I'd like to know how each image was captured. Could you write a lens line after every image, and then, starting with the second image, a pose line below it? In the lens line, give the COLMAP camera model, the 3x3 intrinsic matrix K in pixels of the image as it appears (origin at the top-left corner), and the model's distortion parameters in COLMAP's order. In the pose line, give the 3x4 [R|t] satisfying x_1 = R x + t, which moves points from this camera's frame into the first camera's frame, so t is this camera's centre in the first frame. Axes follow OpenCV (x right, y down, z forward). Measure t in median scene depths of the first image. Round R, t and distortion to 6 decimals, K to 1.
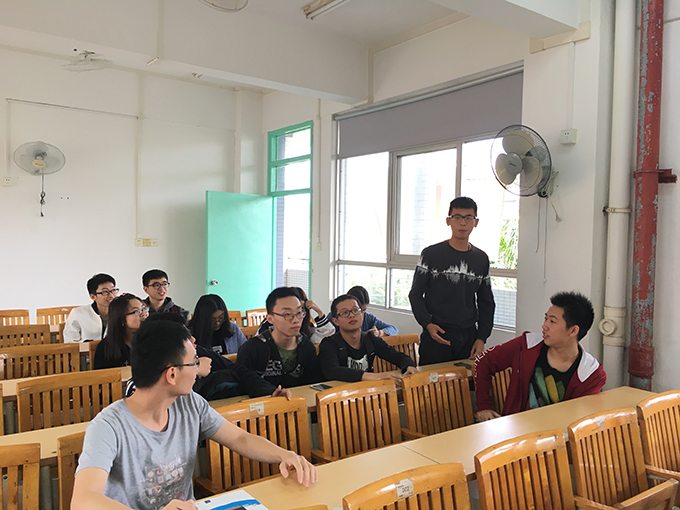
lens RADIAL K [[583.6, 0, 348.9], [0, 583.6, 254.6], [0, 0, 1]] dist [0.109122, -0.160623]
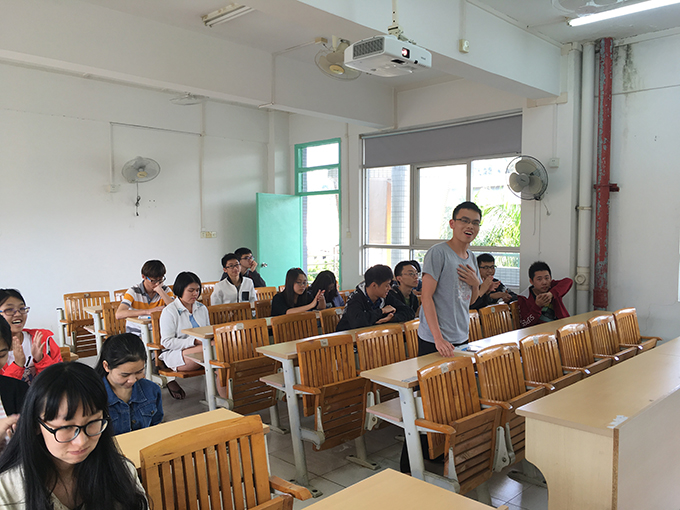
lens RADIAL K [[583.6, 0, 348.9], [0, 583.6, 254.6], [0, 0, 1]] dist [0.109122, -0.160623]
pose [[0.987747, -0.026185, 0.153854, -0.285809], [0.023052, 0.999490, 0.022109, 0.001783], [-0.154355, -0.018291, 0.987846, -0.332687]]
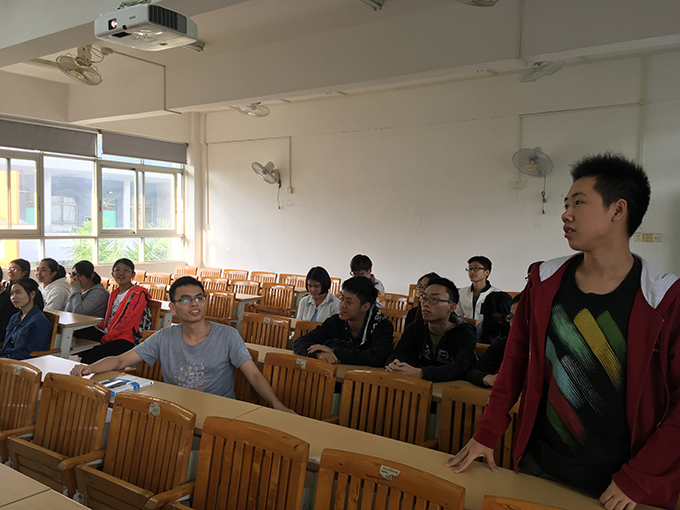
lens RADIAL K [[583.6, 0, 348.9], [0, 583.6, 254.6], [0, 0, 1]] dist [0.109122, -0.160623]
pose [[0.316986, 0.038790, -0.947637, 0.468698], [-0.036280, 0.998928, 0.028754, -0.003015], [0.947736, 0.025266, 0.318053, 0.308323]]
